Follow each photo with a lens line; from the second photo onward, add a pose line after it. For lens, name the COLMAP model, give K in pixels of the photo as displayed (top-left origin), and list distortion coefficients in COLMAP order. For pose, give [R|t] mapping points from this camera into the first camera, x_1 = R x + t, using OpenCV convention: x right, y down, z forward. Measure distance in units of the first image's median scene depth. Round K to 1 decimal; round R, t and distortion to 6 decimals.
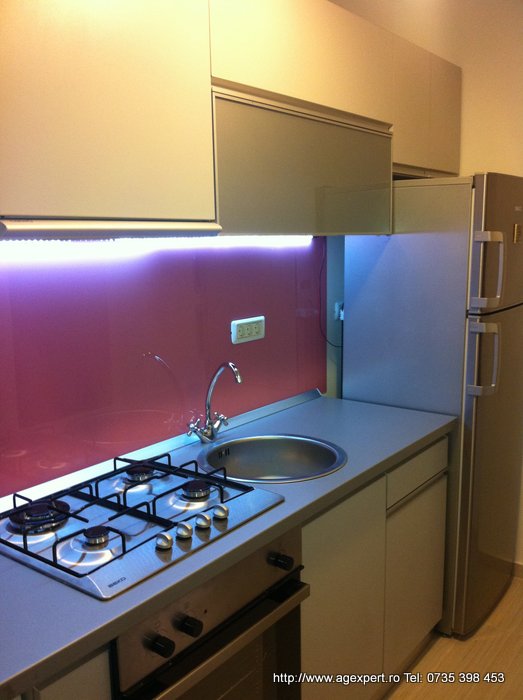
lens RADIAL K [[670.8, 0, 261.5], [0, 670.8, 350.0], [0, 0, 1]] dist [0.089586, -0.326463]
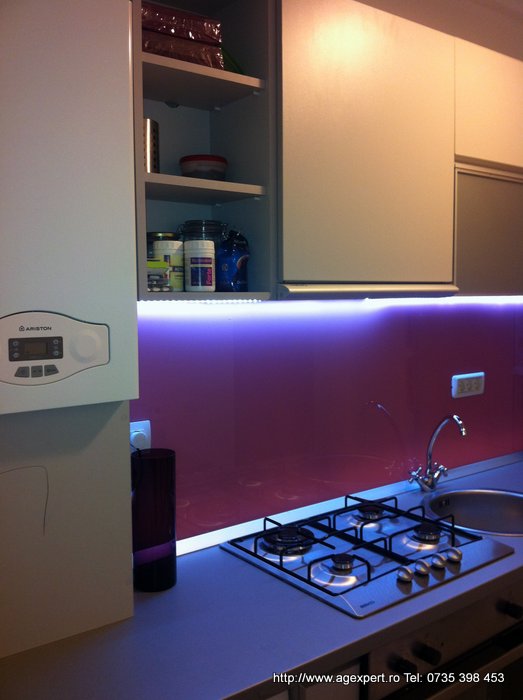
lens RADIAL K [[673.6, 0, 256.2], [0, 673.6, 345.3], [0, 0, 1]] dist [0.110578, -0.343007]
pose [[0.962526, 0.031942, -0.269301, -0.077267], [-0.054634, 0.995518, -0.077190, 0.010525], [0.265629, 0.089010, 0.959958, -0.129388]]
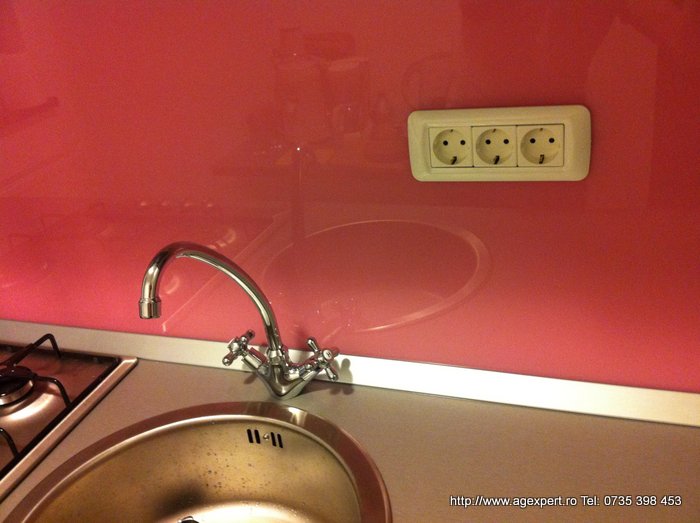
lens RADIAL K [[677.2, 0, 348.2], [0, 677.2, 265.0], [0, 0, 1]] dist [0.090379, -0.328774]
pose [[0.268839, 0.402280, -0.875155, 0.359957], [-0.036955, 0.912244, 0.407976, -0.146779], [0.962476, -0.077338, 0.260113, 1.215663]]
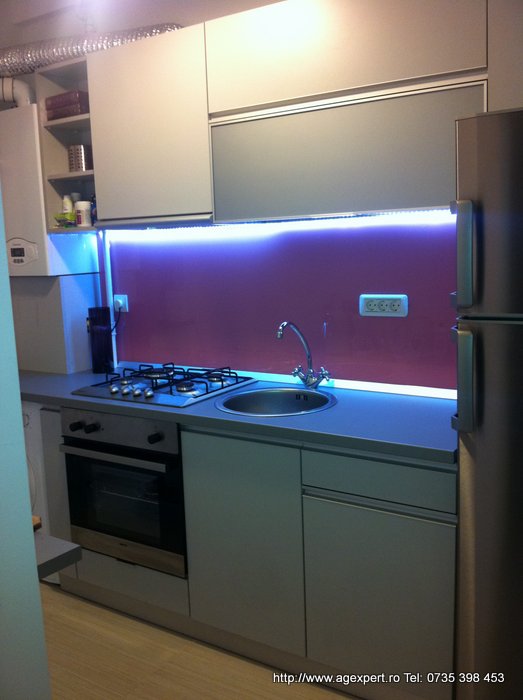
lens RADIAL K [[670.8, 0, 261.5], [0, 670.8, 350.0], [0, 0, 1]] dist [0.089586, -0.326463]
pose [[0.069831, 0.160358, -0.984586, 1.449890], [-0.134101, 0.979545, 0.150026, -0.135196], [0.988504, 0.121558, 0.089907, 1.033279]]
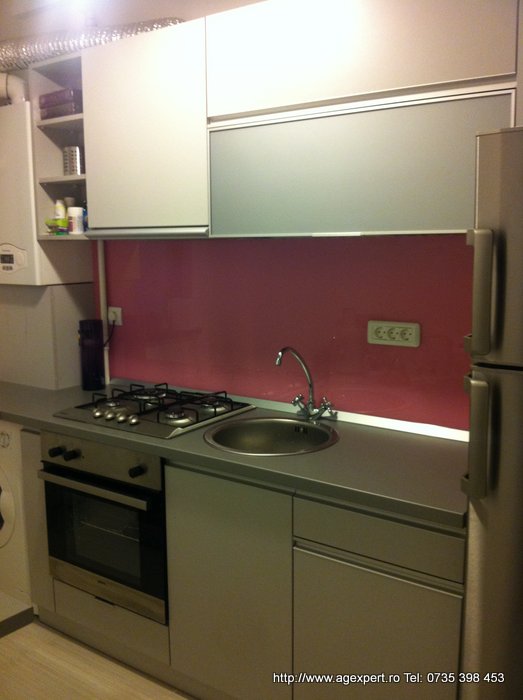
lens RADIAL K [[677.2, 0, 261.9], [0, 677.2, 347.7], [0, 0, 1]] dist [0.090379, -0.328774]
pose [[0.033742, 0.159984, -0.986543, 1.324051], [-0.161778, 0.974961, 0.152573, -0.181579], [0.986250, 0.154453, 0.058779, 1.086568]]
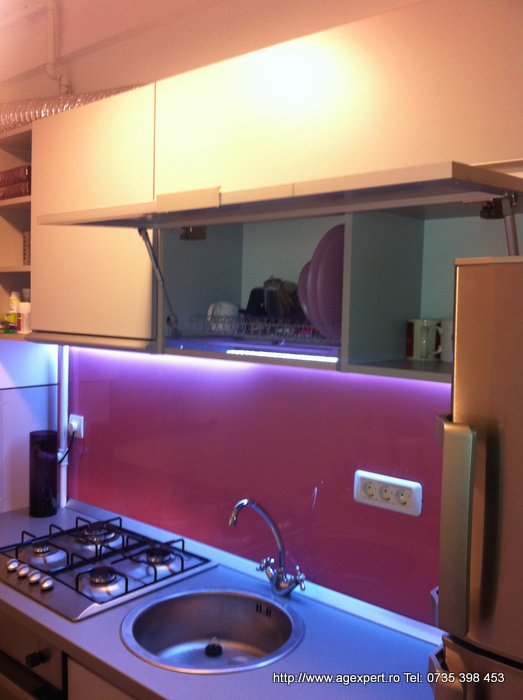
lens RADIAL K [[673.6, 0, 256.2], [0, 673.6, 345.3], [0, 0, 1]] dist [0.110578, -0.343007]
pose [[-0.078040, 0.067318, -0.994675, 0.983696], [-0.188933, 0.978639, 0.081056, -0.304555], [0.978884, 0.194253, -0.063655, 1.255043]]
